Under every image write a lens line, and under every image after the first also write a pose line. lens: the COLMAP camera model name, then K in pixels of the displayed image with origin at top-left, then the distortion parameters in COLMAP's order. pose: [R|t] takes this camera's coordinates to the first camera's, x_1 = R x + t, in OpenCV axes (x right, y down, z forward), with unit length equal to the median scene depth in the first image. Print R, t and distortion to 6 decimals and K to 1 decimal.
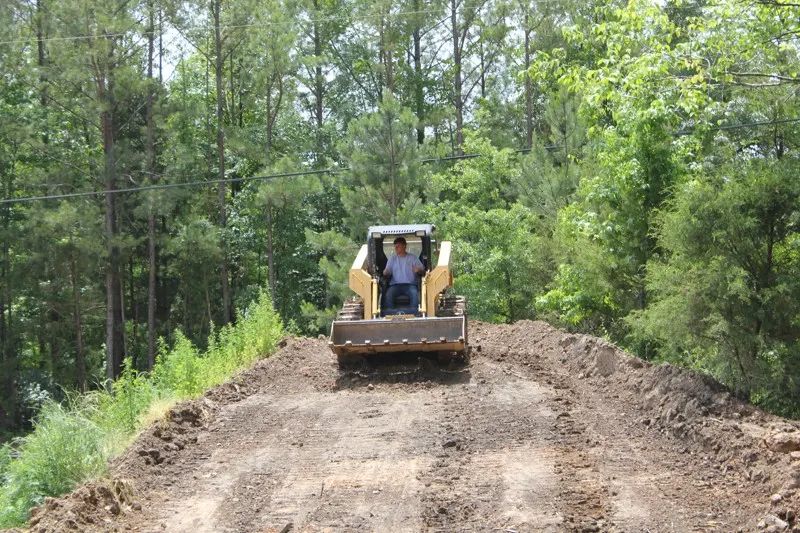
lens RADIAL K [[1903.8, 0, 403.7], [0, 1903.8, 251.6], [0, 0, 1]] dist [0.060788, 0.335129]
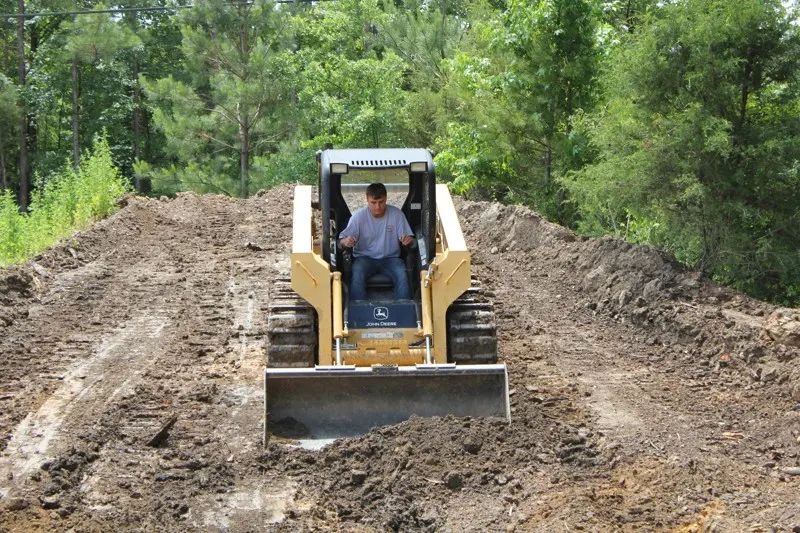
lens RADIAL K [[1903.8, 0, 403.7], [0, 1903.8, 251.6], [0, 0, 1]] dist [0.060788, 0.335129]
pose [[0.992476, 0.029788, 0.118762, -0.046103], [-0.036377, 0.997894, 0.053712, 0.023676], [-0.116911, -0.057628, 0.991469, 0.191228]]
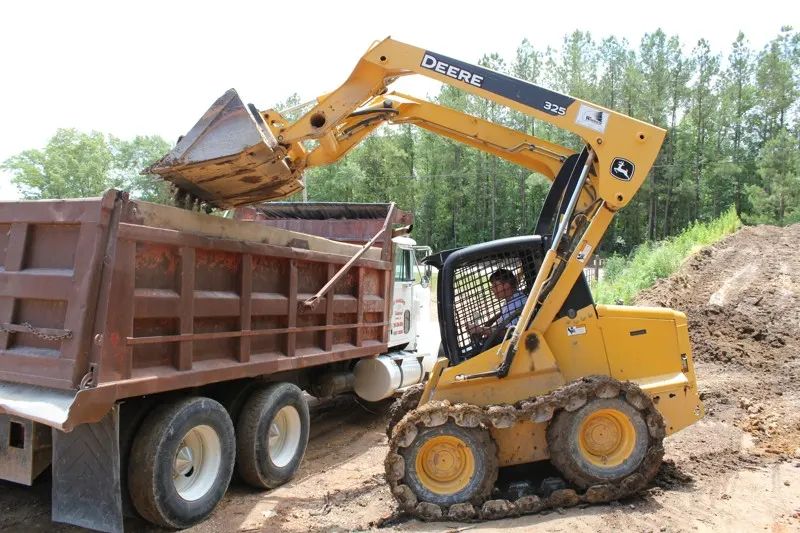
lens RADIAL K [[642.5, 0, 400.0], [0, 642.5, 266.5], [0, 0, 1]] dist [-0.089315, 0.004753]
pose [[0.876763, 0.097215, -0.470994, -0.071875], [-0.040490, 0.990800, 0.129131, 0.011692], [0.479214, -0.094147, 0.872634, 0.059787]]
